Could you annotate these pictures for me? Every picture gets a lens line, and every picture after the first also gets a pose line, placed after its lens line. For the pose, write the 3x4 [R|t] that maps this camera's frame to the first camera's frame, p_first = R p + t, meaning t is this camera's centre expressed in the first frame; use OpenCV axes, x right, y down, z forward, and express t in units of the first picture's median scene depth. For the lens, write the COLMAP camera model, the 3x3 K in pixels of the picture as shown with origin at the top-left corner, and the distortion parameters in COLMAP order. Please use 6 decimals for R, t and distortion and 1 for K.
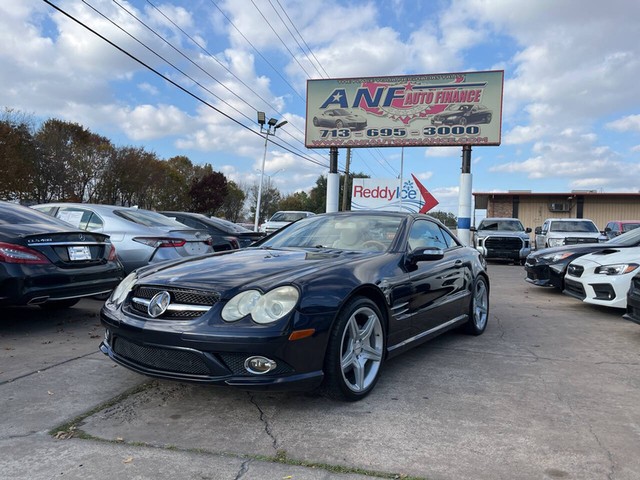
lens RADIAL K [[485.8, 0, 314.2], [0, 485.8, 240.5], [0, 0, 1]] dist [0.063498, -0.085342]
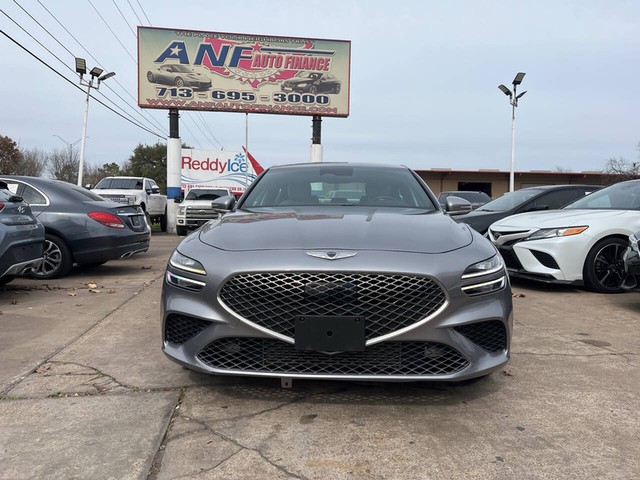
lens RADIAL K [[485.8, 0, 313.8], [0, 485.8, 232.2], [0, 0, 1]] dist [0.063498, -0.085342]
pose [[0.931835, -0.030448, 0.361604, -0.051060], [0.018105, 0.999134, 0.037473, 0.001877], [-0.362431, -0.028372, 0.931579, 0.088491]]
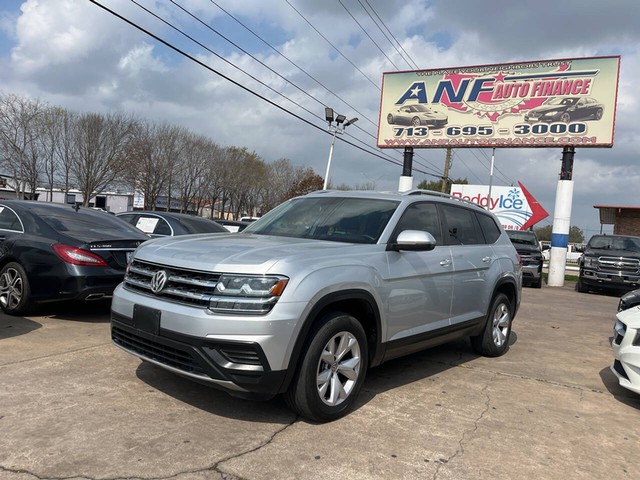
lens RADIAL K [[485.8, 0, 322.5], [0, 485.8, 240.5], [0, 0, 1]] dist [0.063498, -0.085342]
pose [[0.977202, 0.053169, -0.205547, 0.081581], [-0.055093, 0.998475, -0.003645, -0.010056], [0.205040, 0.014886, 0.978640, 0.101289]]
